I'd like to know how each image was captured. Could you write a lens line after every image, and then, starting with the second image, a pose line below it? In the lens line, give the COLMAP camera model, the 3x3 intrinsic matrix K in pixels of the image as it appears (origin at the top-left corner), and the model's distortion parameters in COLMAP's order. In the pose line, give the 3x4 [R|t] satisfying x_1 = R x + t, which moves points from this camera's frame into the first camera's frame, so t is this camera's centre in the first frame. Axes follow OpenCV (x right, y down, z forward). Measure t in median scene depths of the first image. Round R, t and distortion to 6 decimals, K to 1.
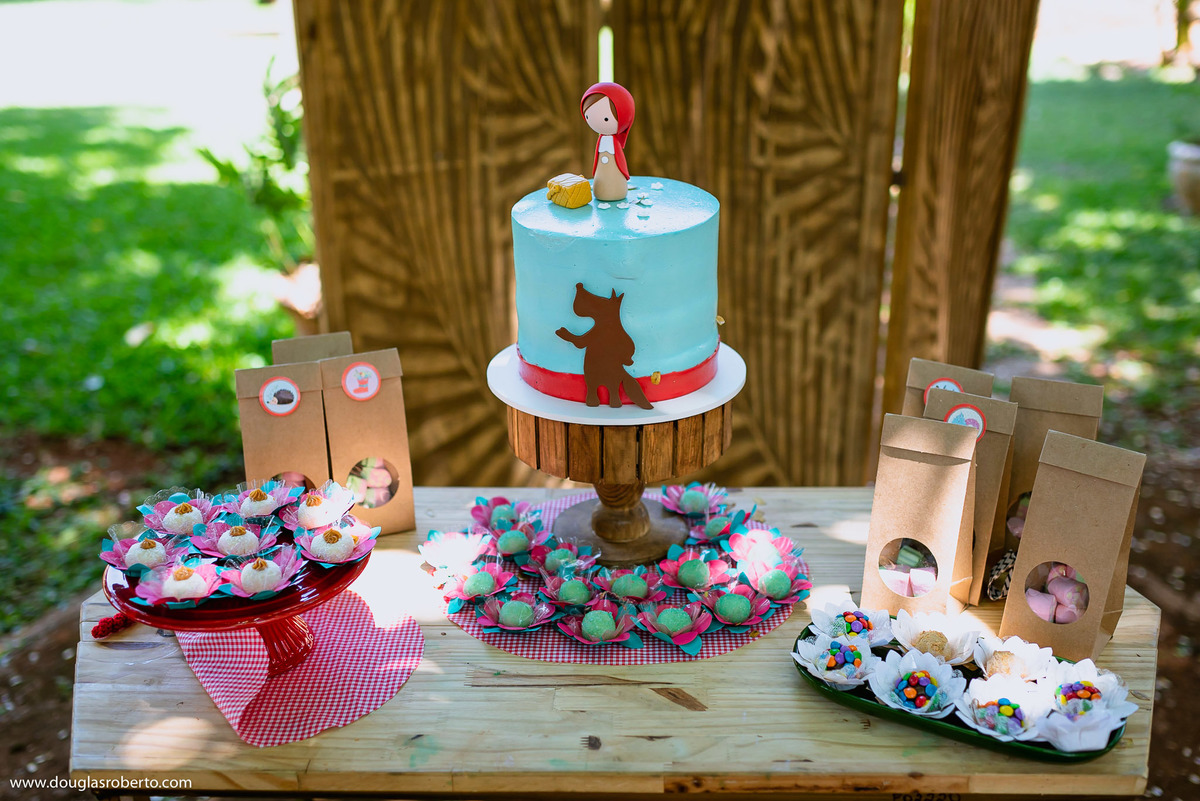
lens RADIAL K [[1196.5, 0, 605.9], [0, 1196.5, 404.3], [0, 0, 1]] dist [-0.015625, 0.014922]
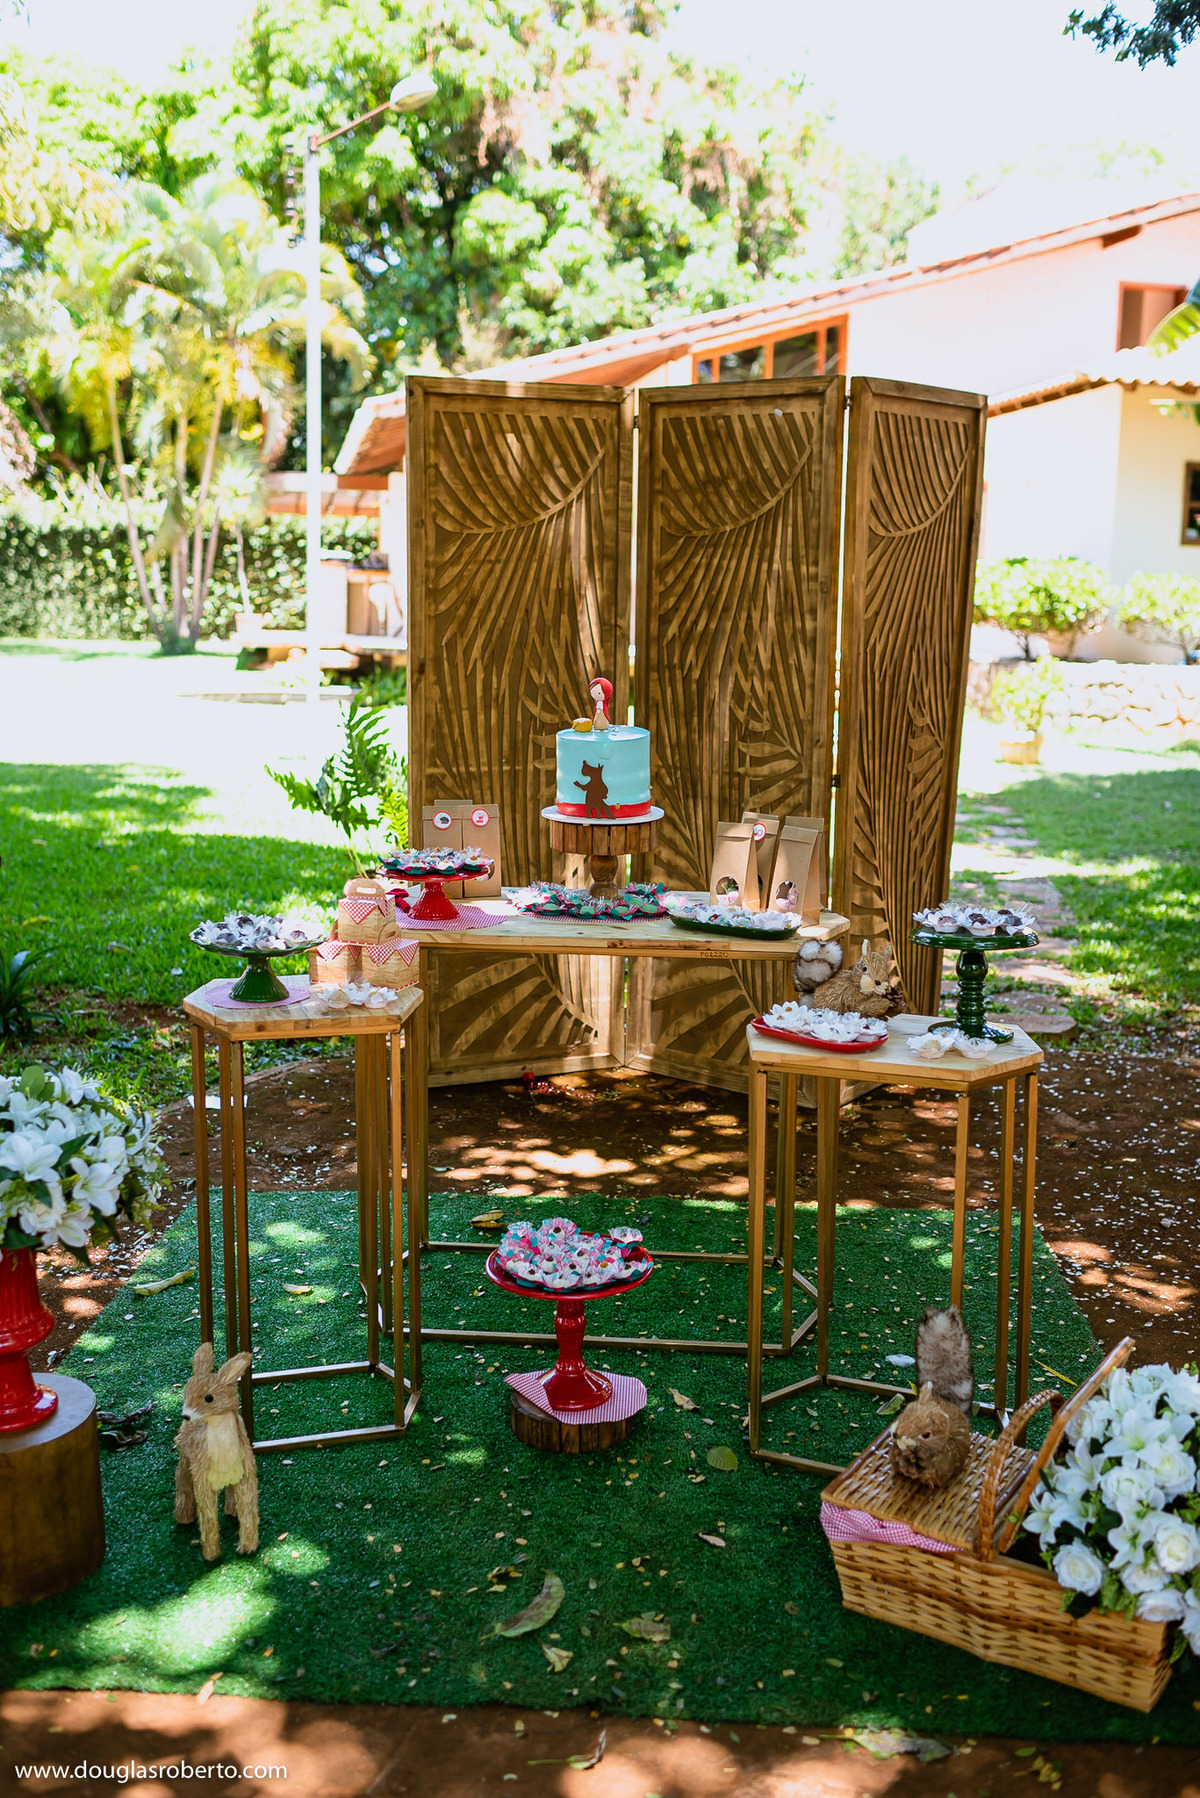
lens RADIAL K [[1792.8, 0, 600.0], [0, 1792.8, 899.0], [0, 0, 1]] dist [-0.015625, 0.014922]
pose [[0.998103, 0.030636, -0.053401, 0.173336], [-0.040758, 0.978907, -0.200201, 0.735734], [0.046141, 0.201998, 0.978298, -2.005850]]
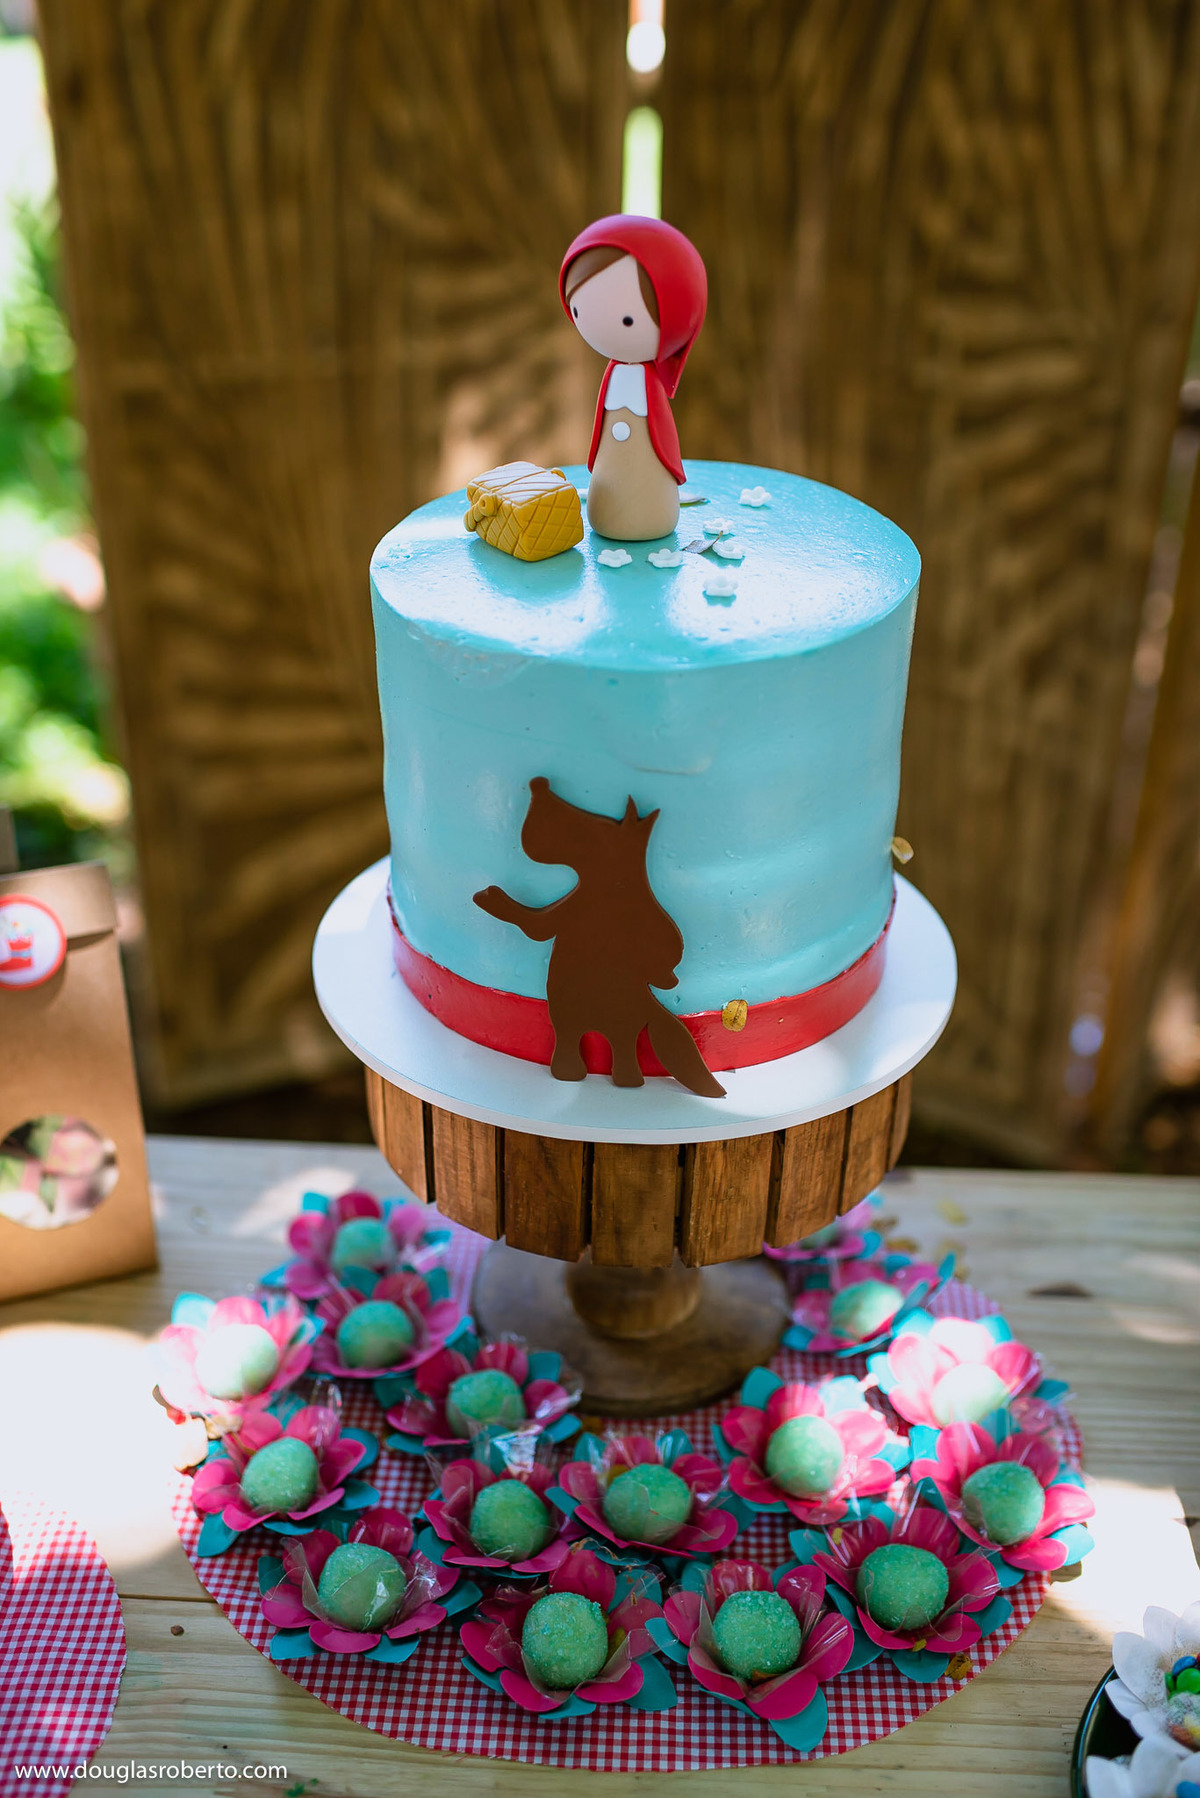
lens RADIAL K [[1792.8, 0, 600.0], [0, 1792.8, 899.0], [0, 0, 1]] dist [-0.015625, 0.014922]
pose [[0.999360, 0.033890, -0.011463, 0.003515], [-0.032496, 0.993899, 0.105396, -0.107111], [0.014965, -0.104956, 0.994364, 0.392052]]
